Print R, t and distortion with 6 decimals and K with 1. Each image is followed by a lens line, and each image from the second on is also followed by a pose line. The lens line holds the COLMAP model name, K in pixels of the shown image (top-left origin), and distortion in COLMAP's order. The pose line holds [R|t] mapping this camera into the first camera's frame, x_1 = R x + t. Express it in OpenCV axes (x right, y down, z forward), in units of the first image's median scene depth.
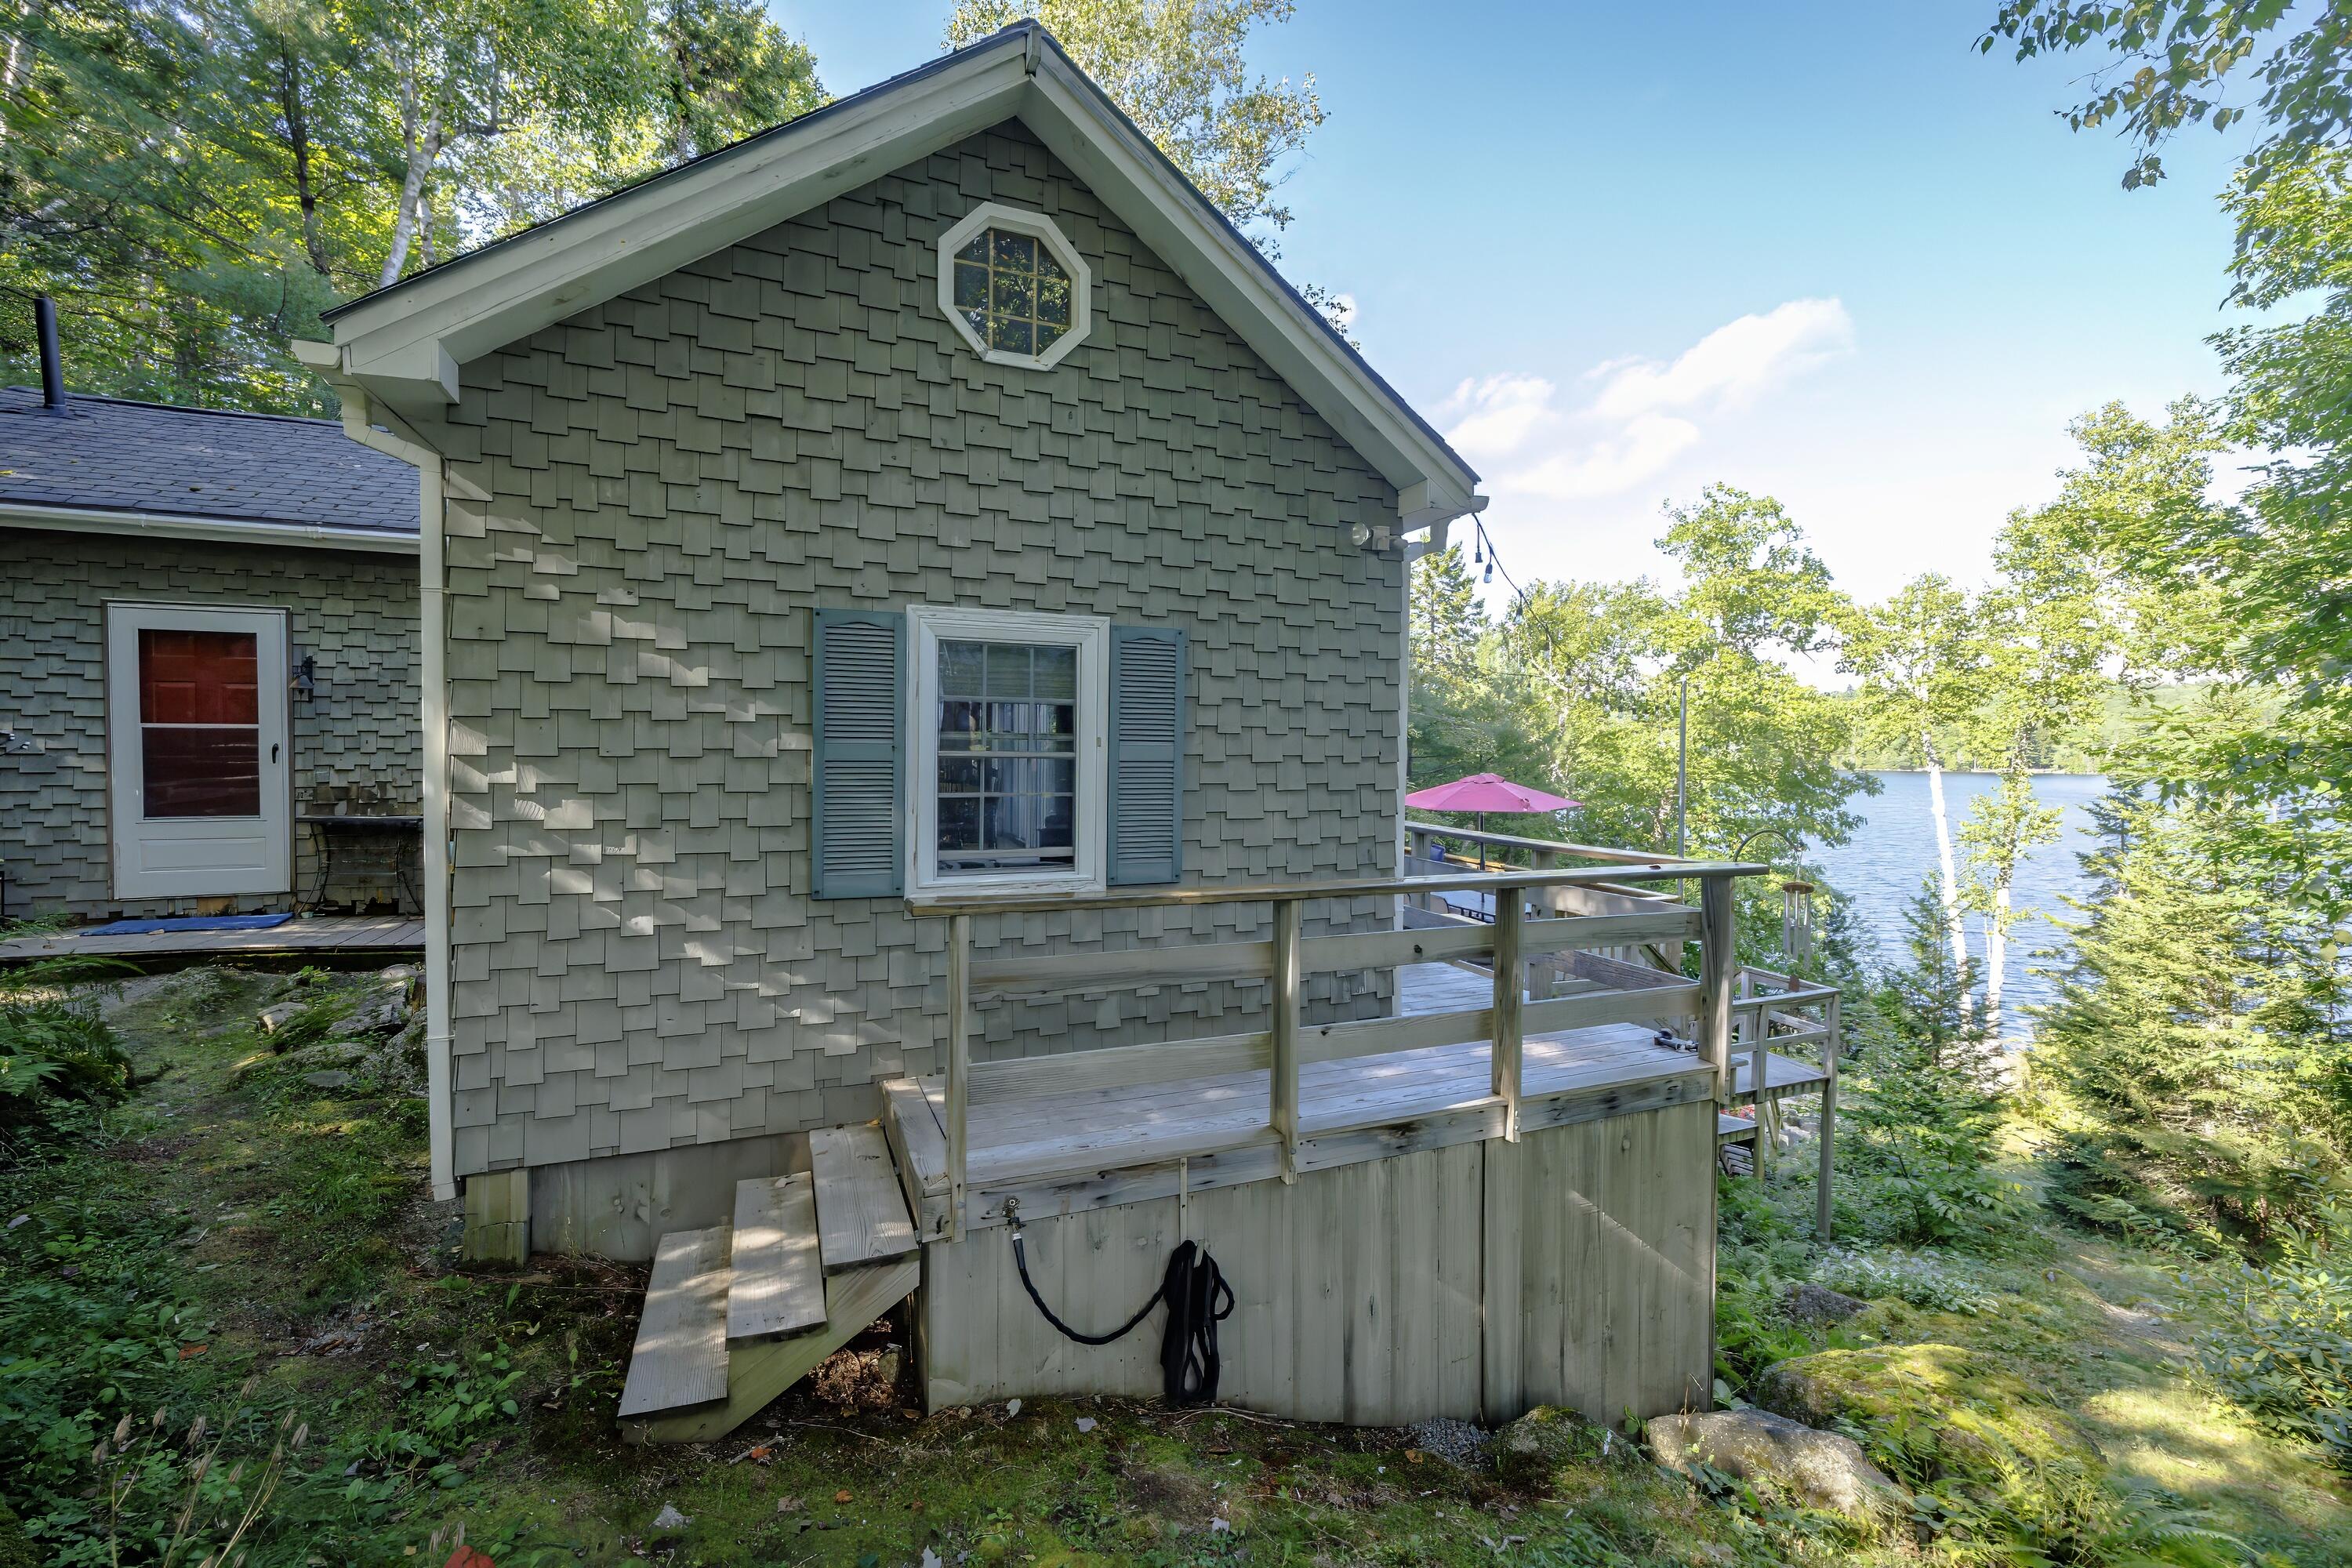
lens RADIAL K [[995.1, 0, 1172.7], [0, 995.1, 770.7], [0, 0, 1]] dist [-0.002096, -0.000096]
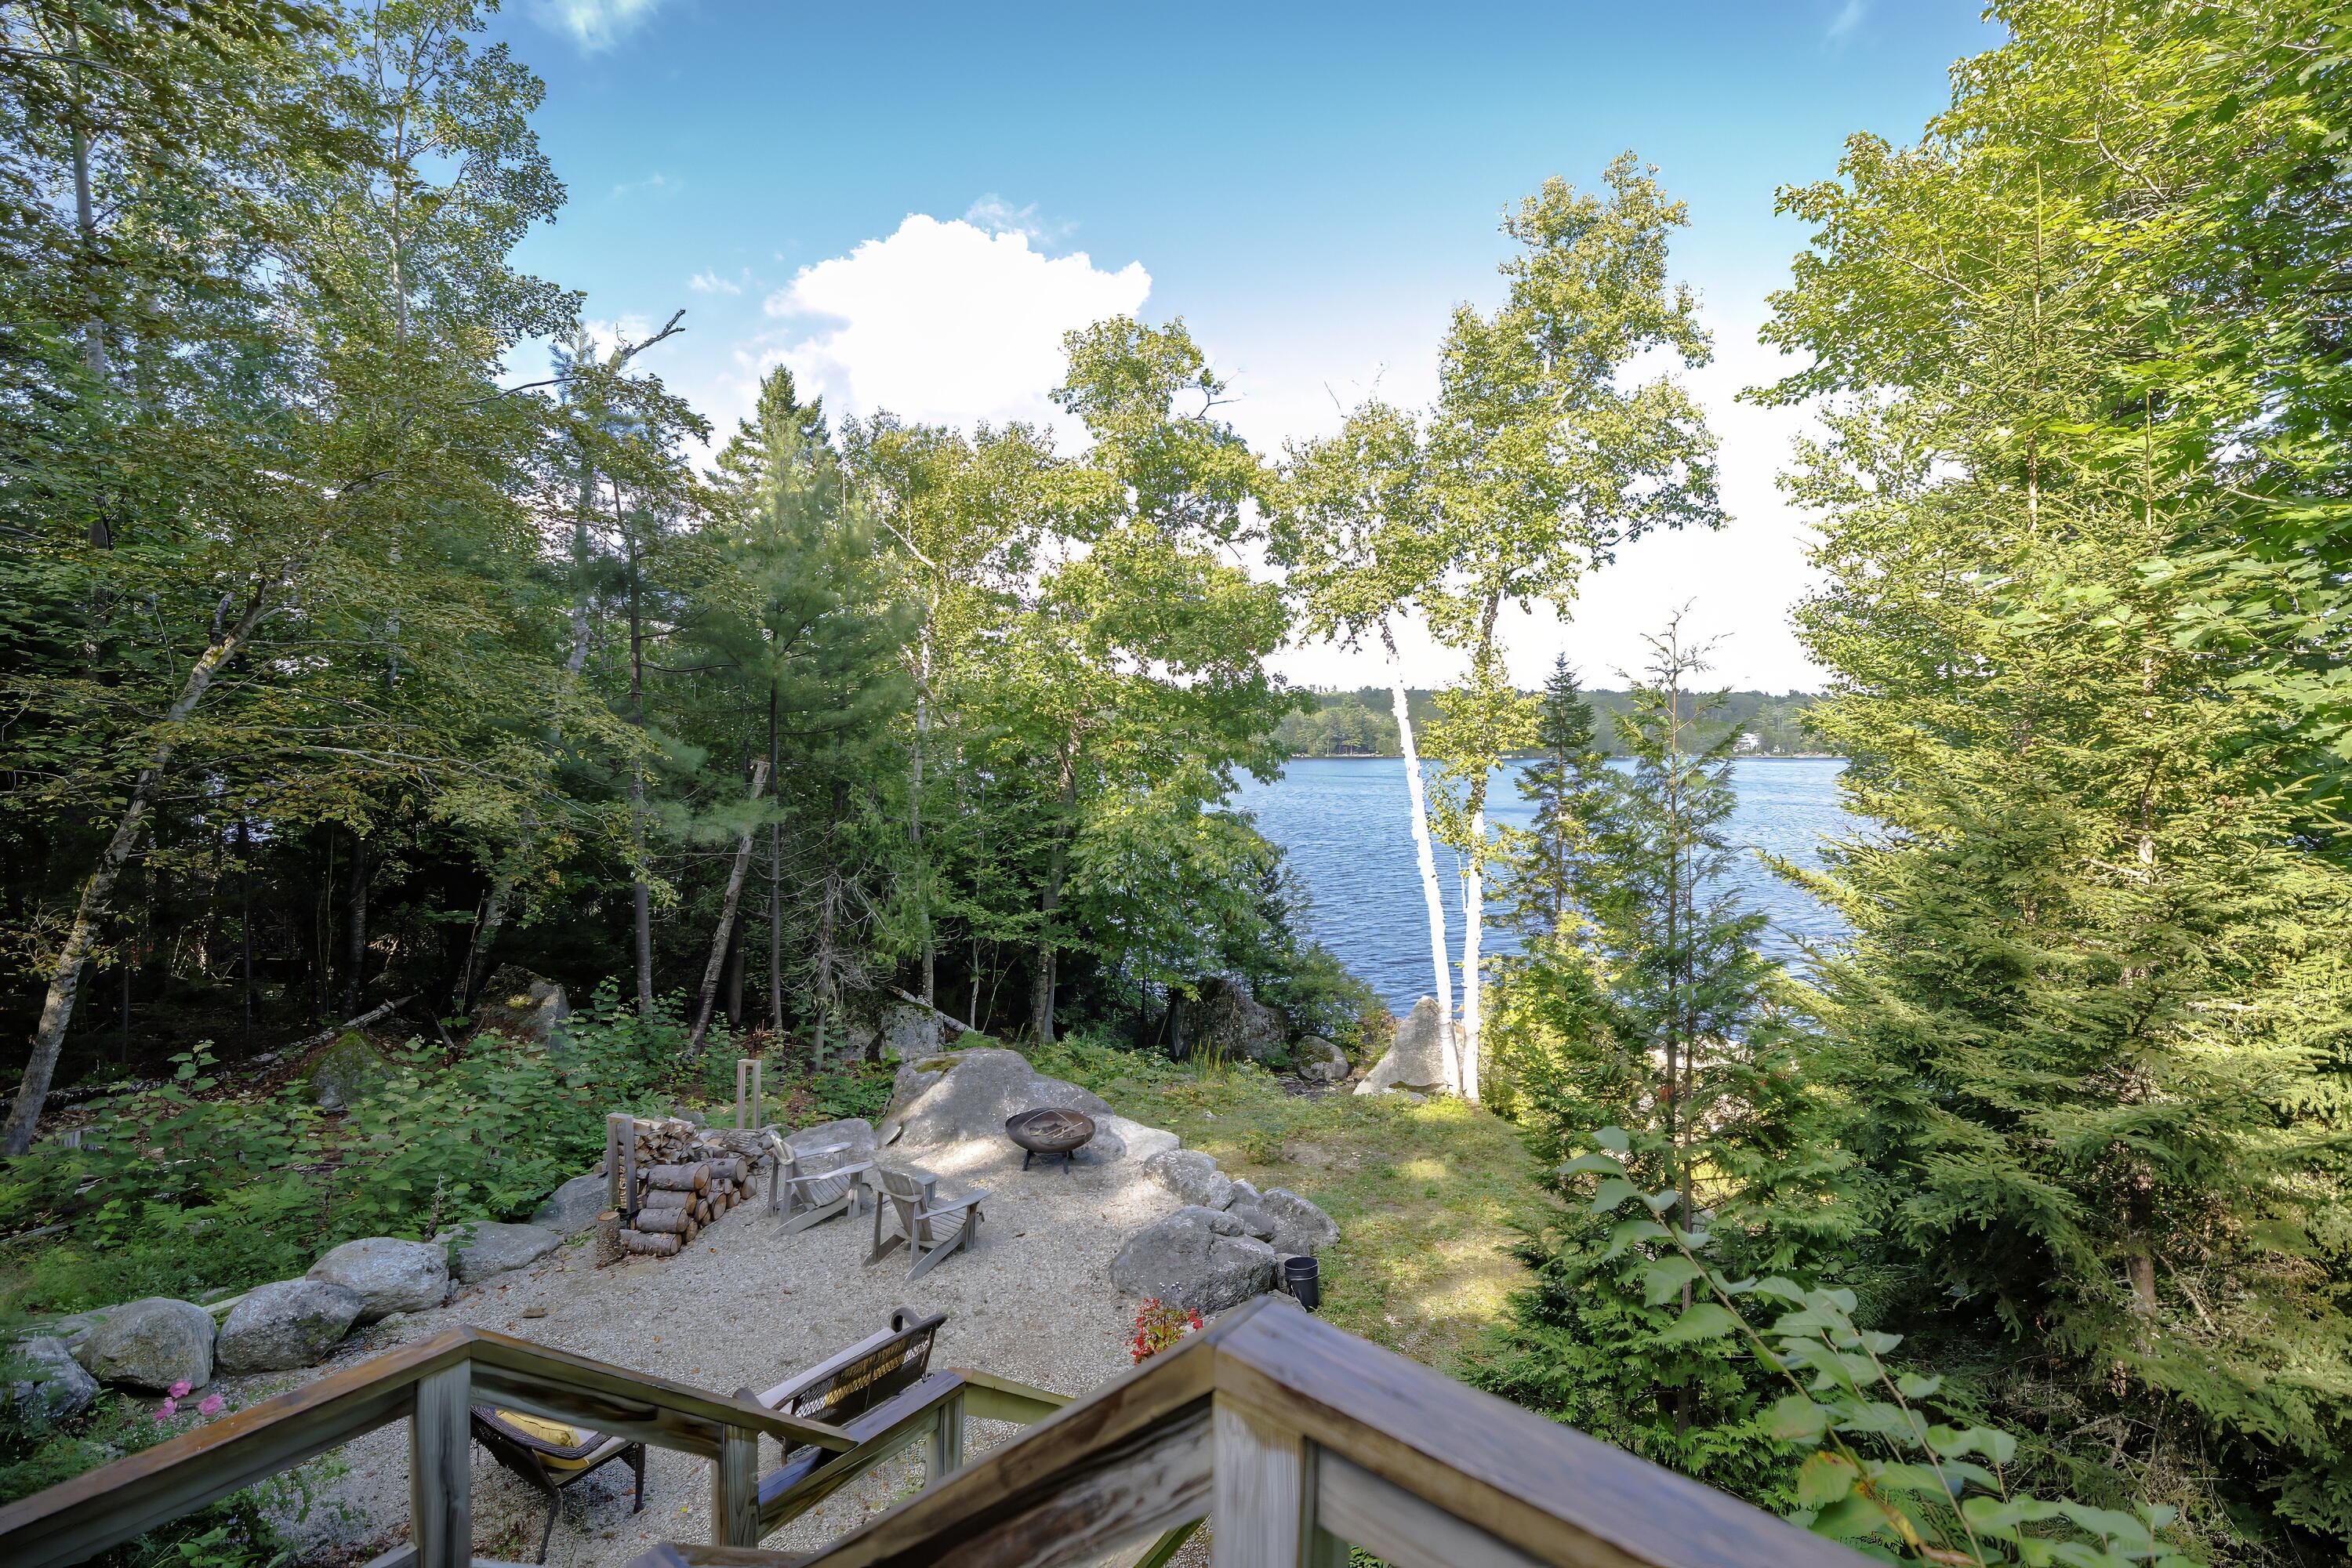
lens RADIAL K [[995.1, 0, 1172.7], [0, 995.1, 770.7], [0, 0, 1]] dist [-0.002096, -0.000096]
pose [[0.864363, -0.022563, 0.502362, 0.199922], [0.020742, 0.999742, 0.009214, 0.055522], [-0.502440, 0.002456, 0.864609, 0.348114]]
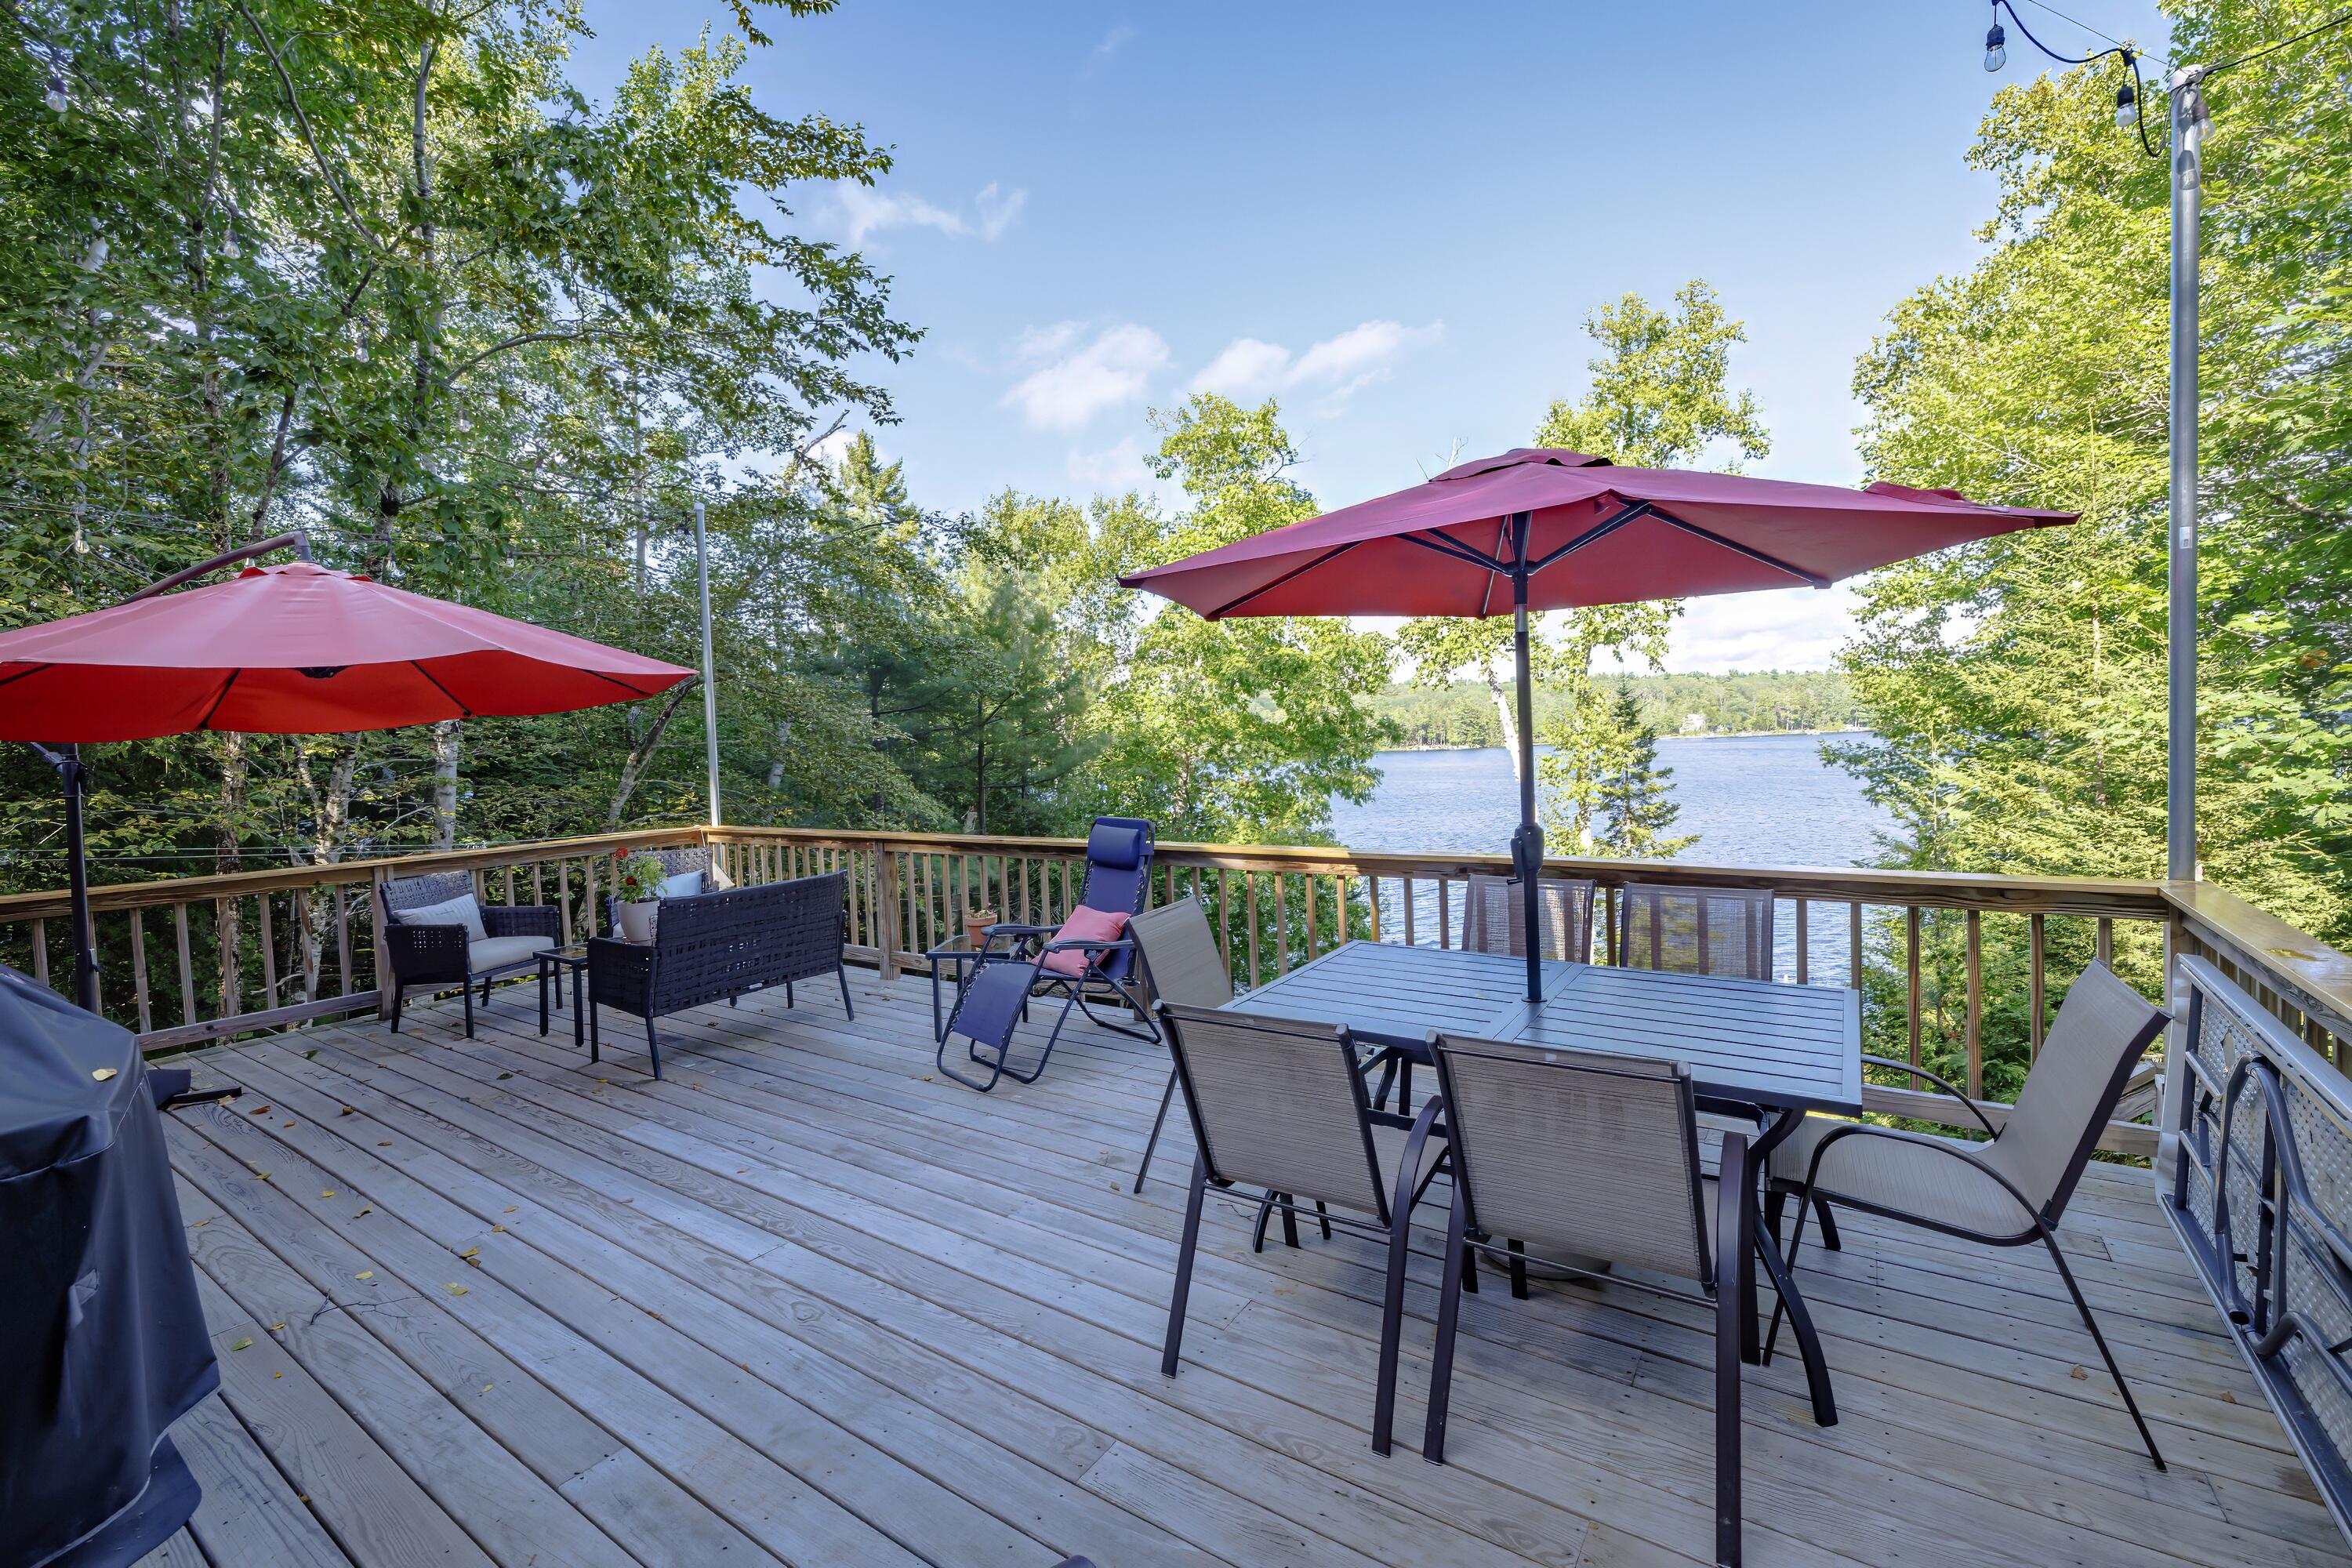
lens RADIAL K [[995.1, 0, 1172.7], [0, 995.1, 770.7], [0, 0, 1]] dist [-0.002096, -0.000096]
pose [[0.836641, -0.057889, 0.544684, 0.045213], [0.064366, 0.997900, 0.007190, 0.027899], [-0.543957, 0.029043, 0.838611, 0.336989]]
